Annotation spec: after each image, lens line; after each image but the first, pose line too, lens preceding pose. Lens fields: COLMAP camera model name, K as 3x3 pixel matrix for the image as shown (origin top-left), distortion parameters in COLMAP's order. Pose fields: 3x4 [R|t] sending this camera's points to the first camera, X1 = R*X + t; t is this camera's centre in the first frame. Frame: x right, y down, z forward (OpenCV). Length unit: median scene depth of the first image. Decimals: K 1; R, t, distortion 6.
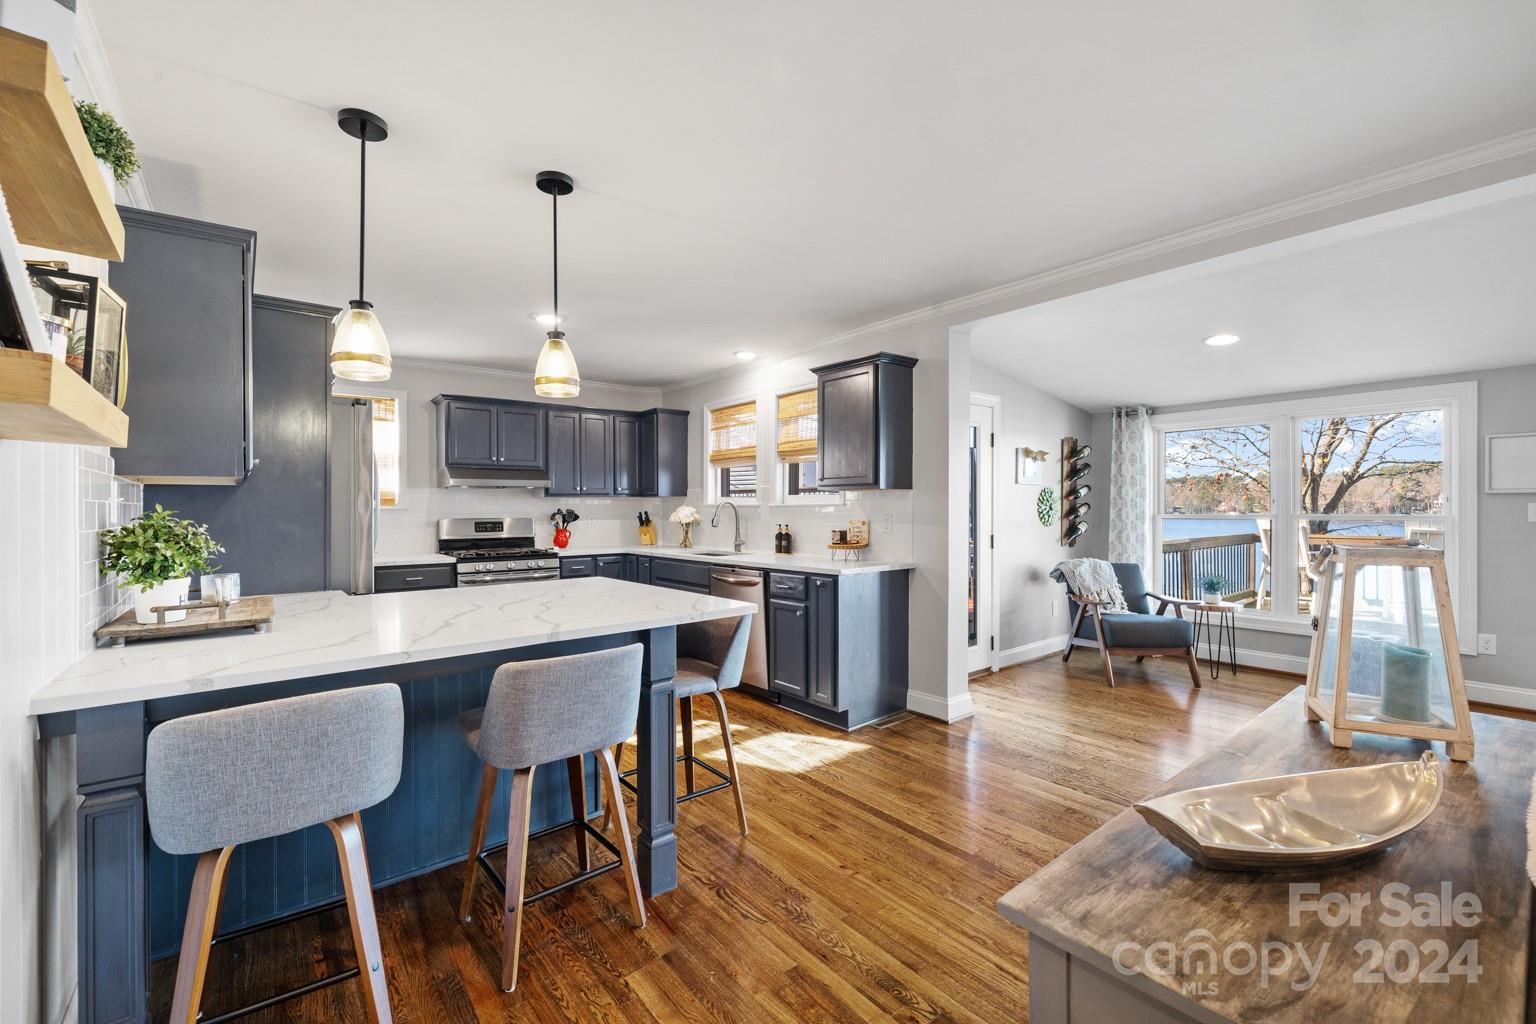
lens RADIAL K [[651.2, 0, 768.0], [0, 651.2, 509.6], [0, 0, 1]] dist [0.000707, 0.000213]
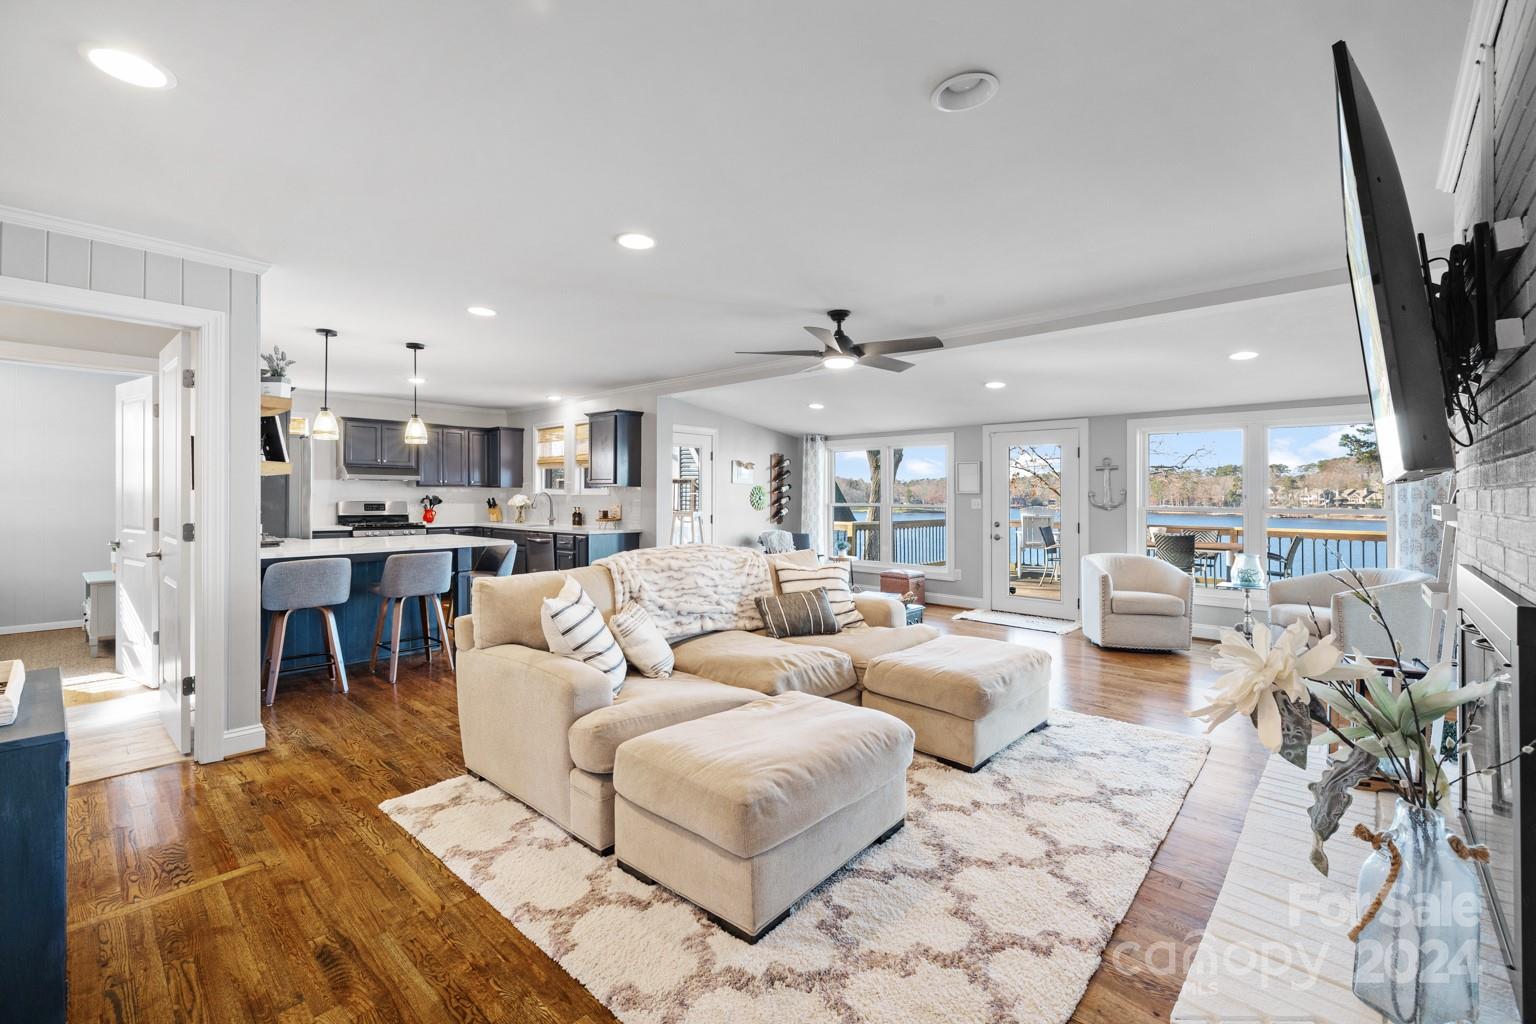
lens RADIAL K [[651.2, 0, 766.9], [0, 651.2, 510.8], [0, 0, 1]] dist [0.000707, 0.000213]
pose [[0.988532, 0.008399, 0.150778, 0.218183], [-0.011342, 0.999761, 0.018670, -0.002326], [-0.150585, -0.020166, 0.988391, -0.571492]]
